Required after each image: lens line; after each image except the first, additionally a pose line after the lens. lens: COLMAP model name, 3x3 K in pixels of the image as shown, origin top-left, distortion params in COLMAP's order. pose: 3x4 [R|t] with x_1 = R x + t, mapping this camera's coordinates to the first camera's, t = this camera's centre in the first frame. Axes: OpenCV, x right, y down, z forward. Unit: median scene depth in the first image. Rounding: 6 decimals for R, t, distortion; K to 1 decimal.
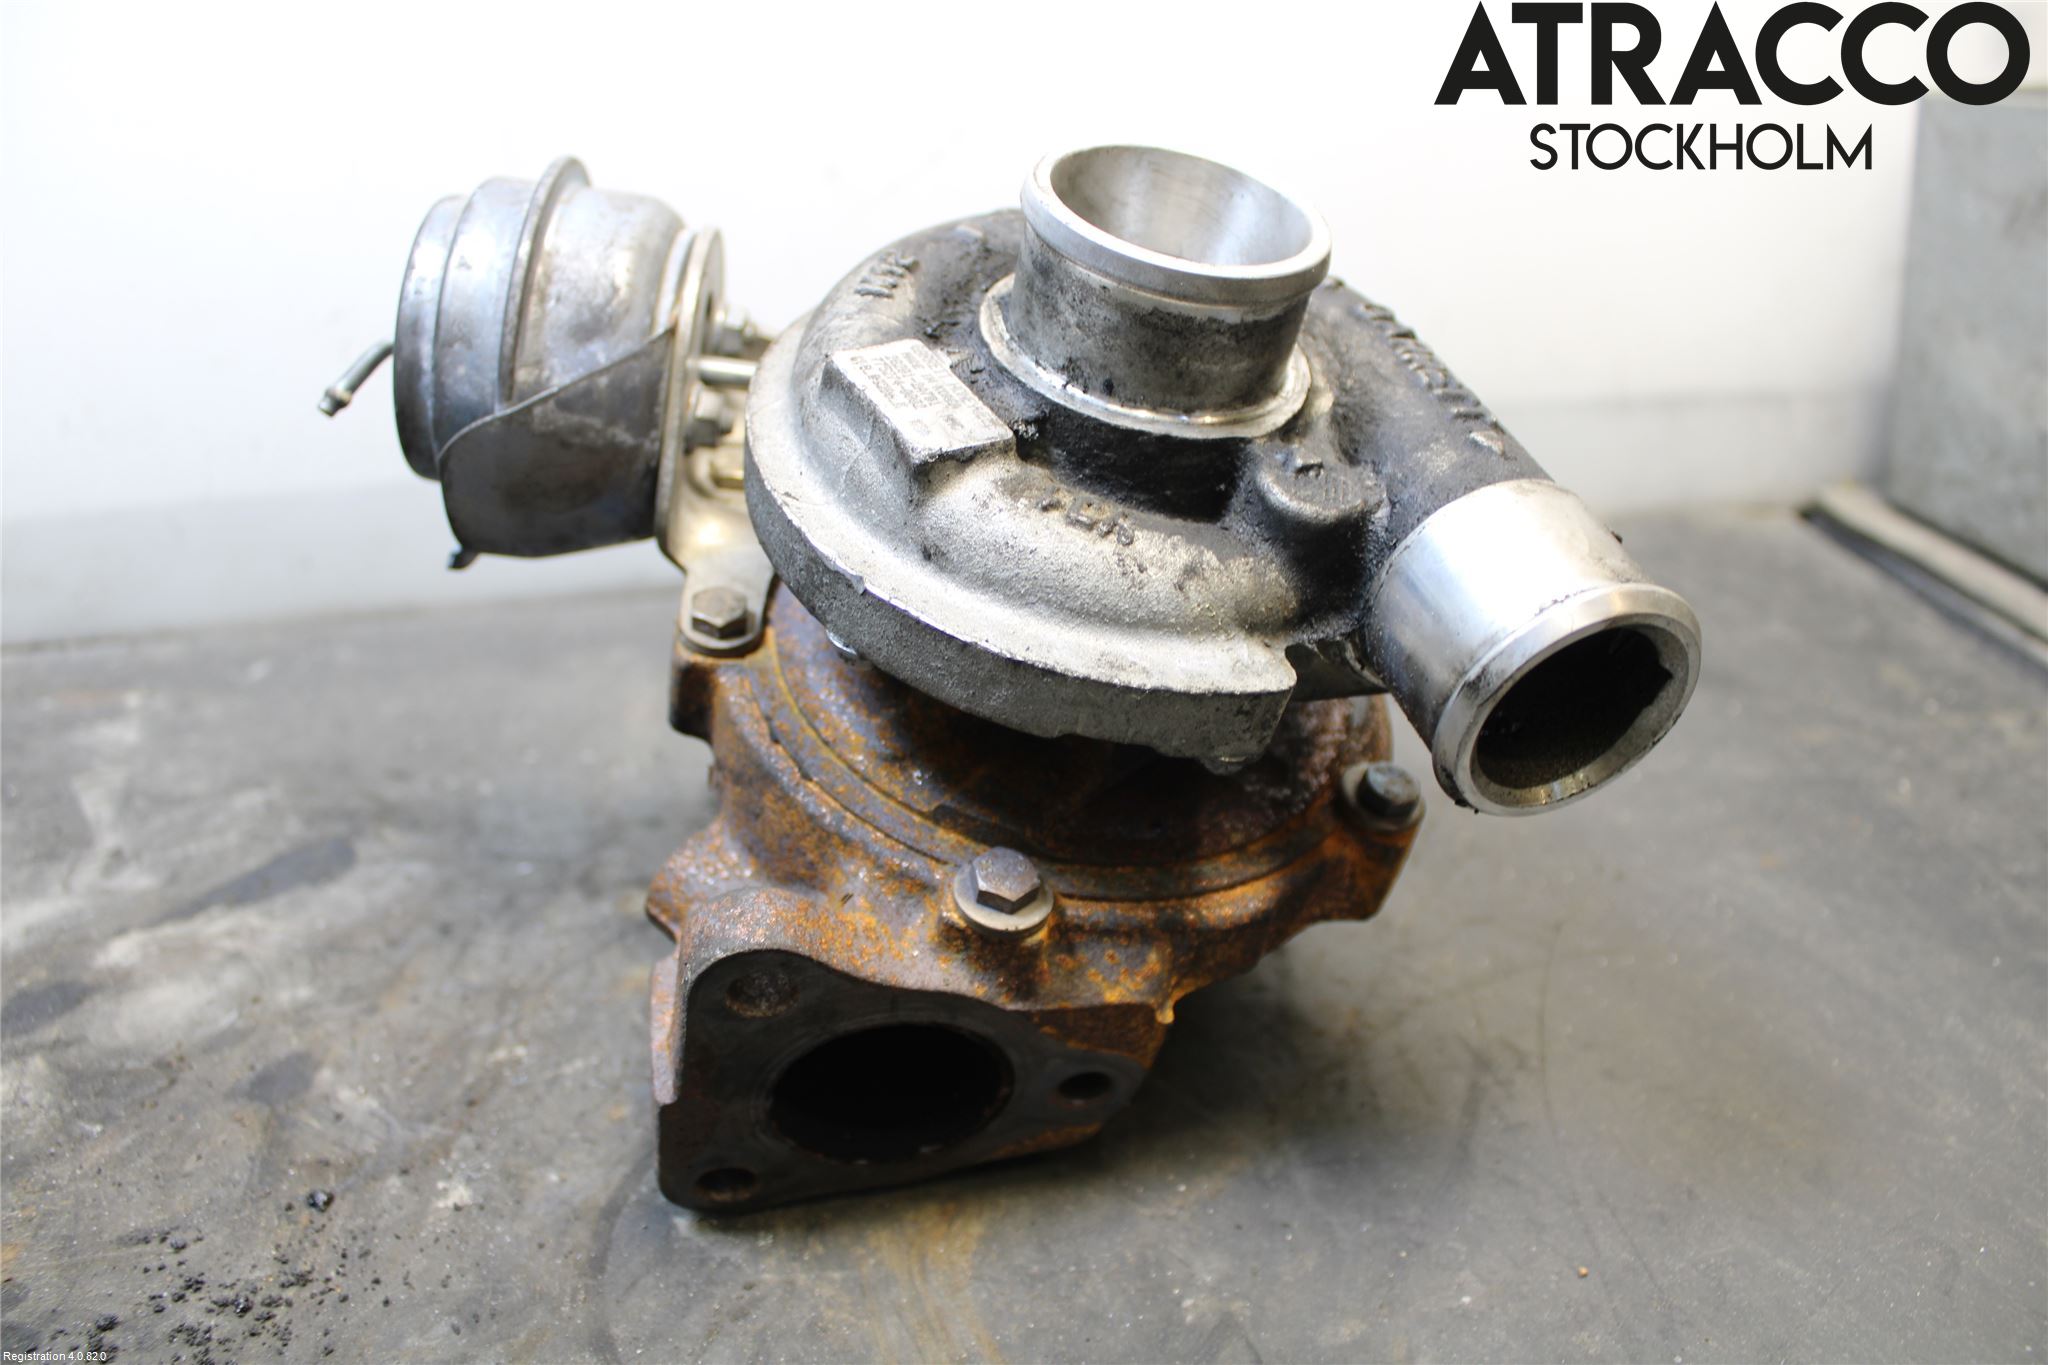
lens RADIAL K [[1887.4, 0, 1028.3], [0, 1887.4, 687.3], [0, 0, 1]] dist [-0.185917, 0.177871]
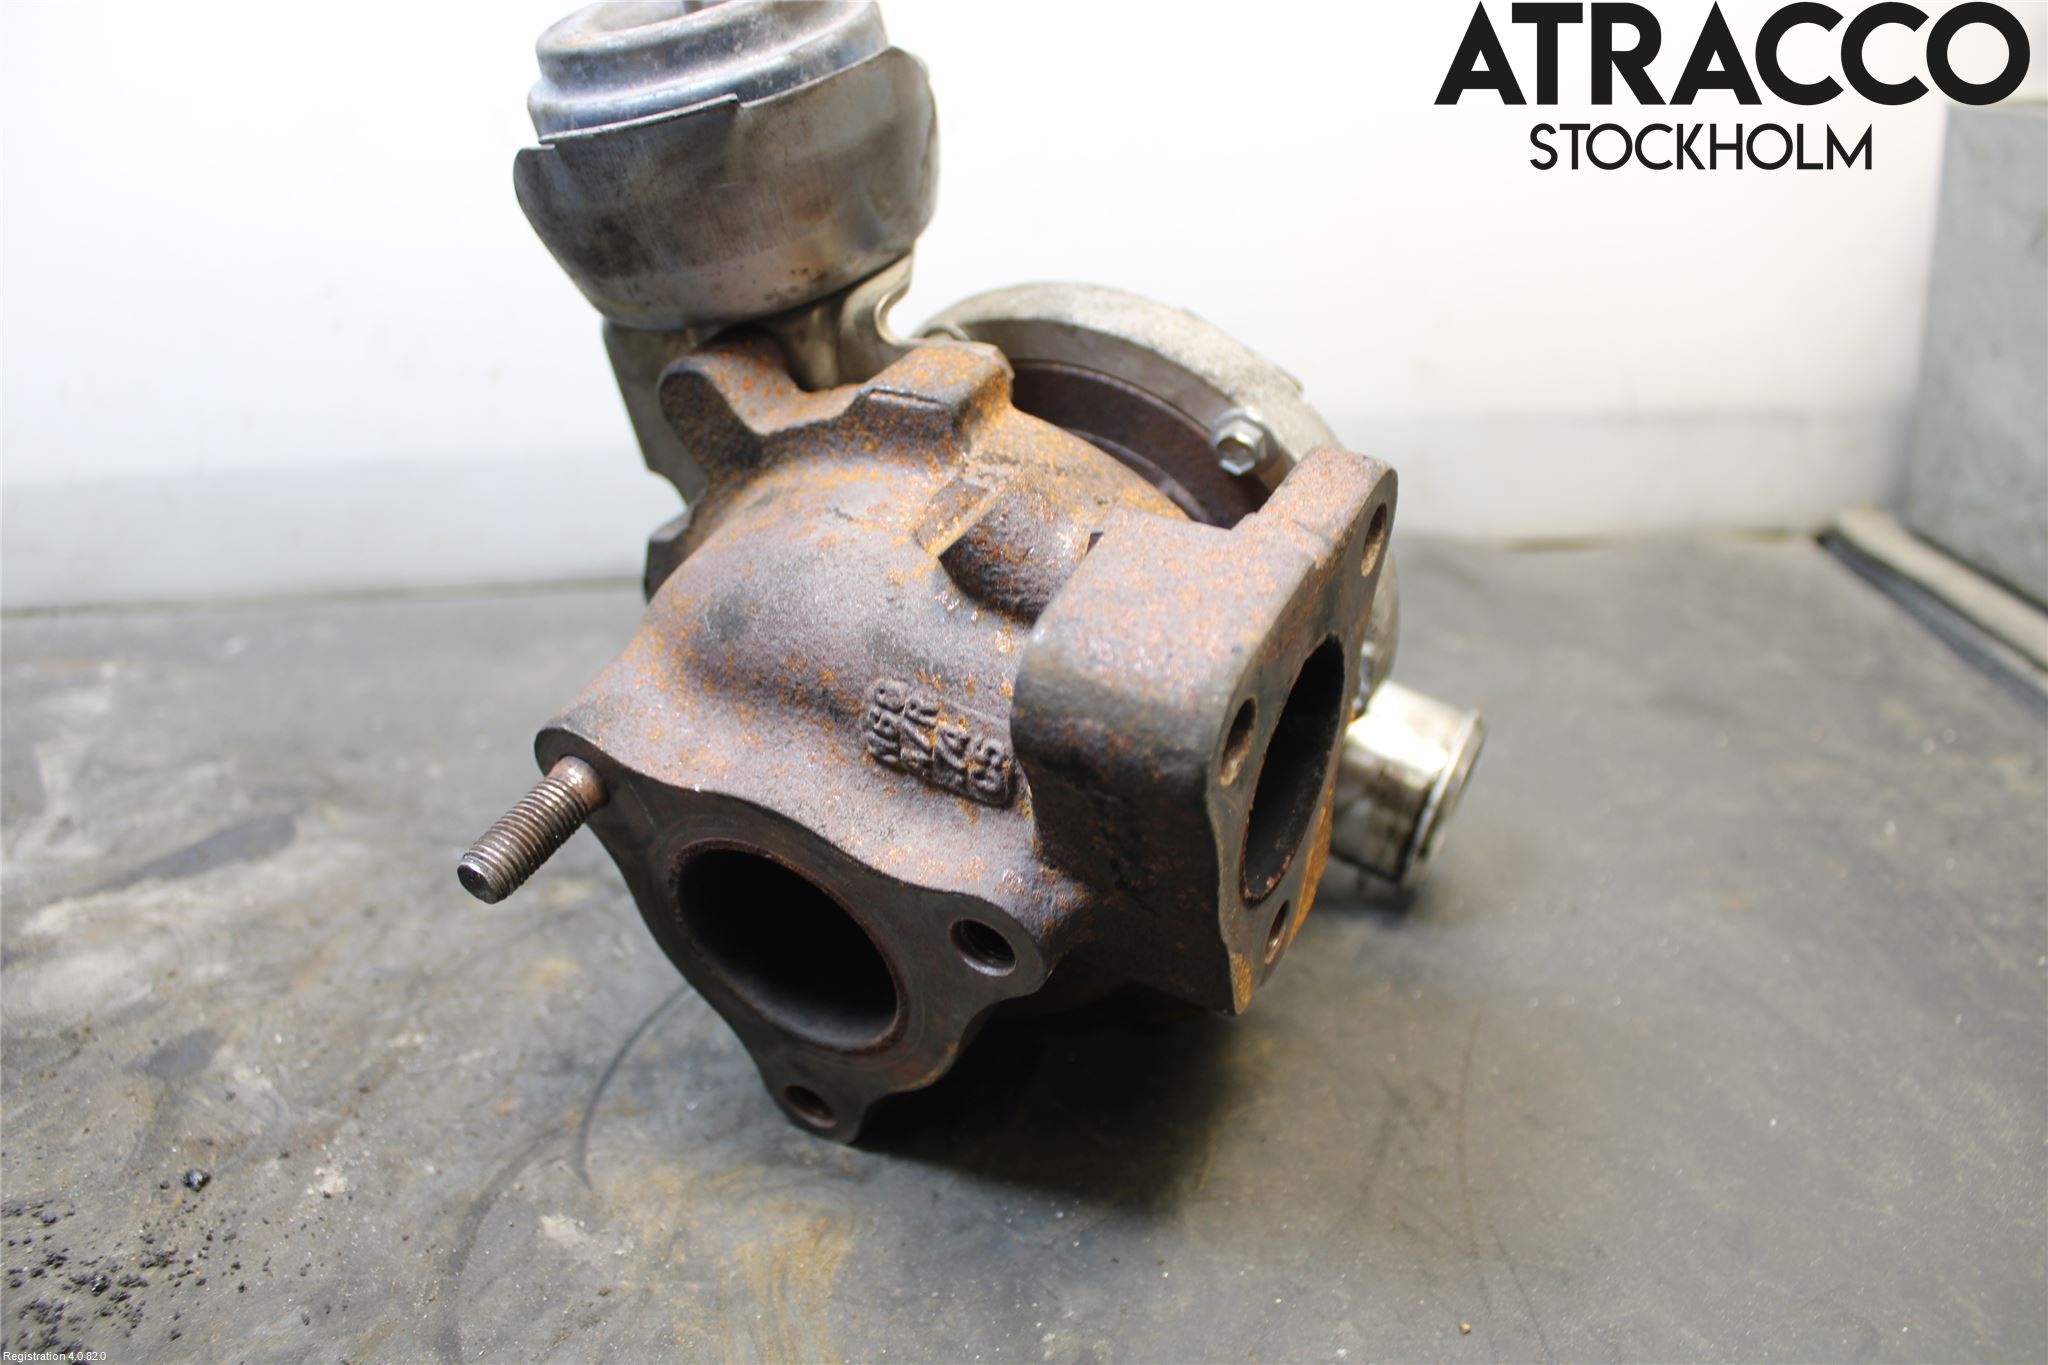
lens RADIAL K [[1887.4, 0, 1046.1], [0, 1887.4, 690.0], [0, 0, 1]] dist [-0.185917, 0.177871]
pose [[0.998174, 0.038114, -0.046853, 0.100270], [-0.038368, 0.999253, -0.004542, 0.004042], [0.046645, 0.006331, 0.998891, 0.042375]]
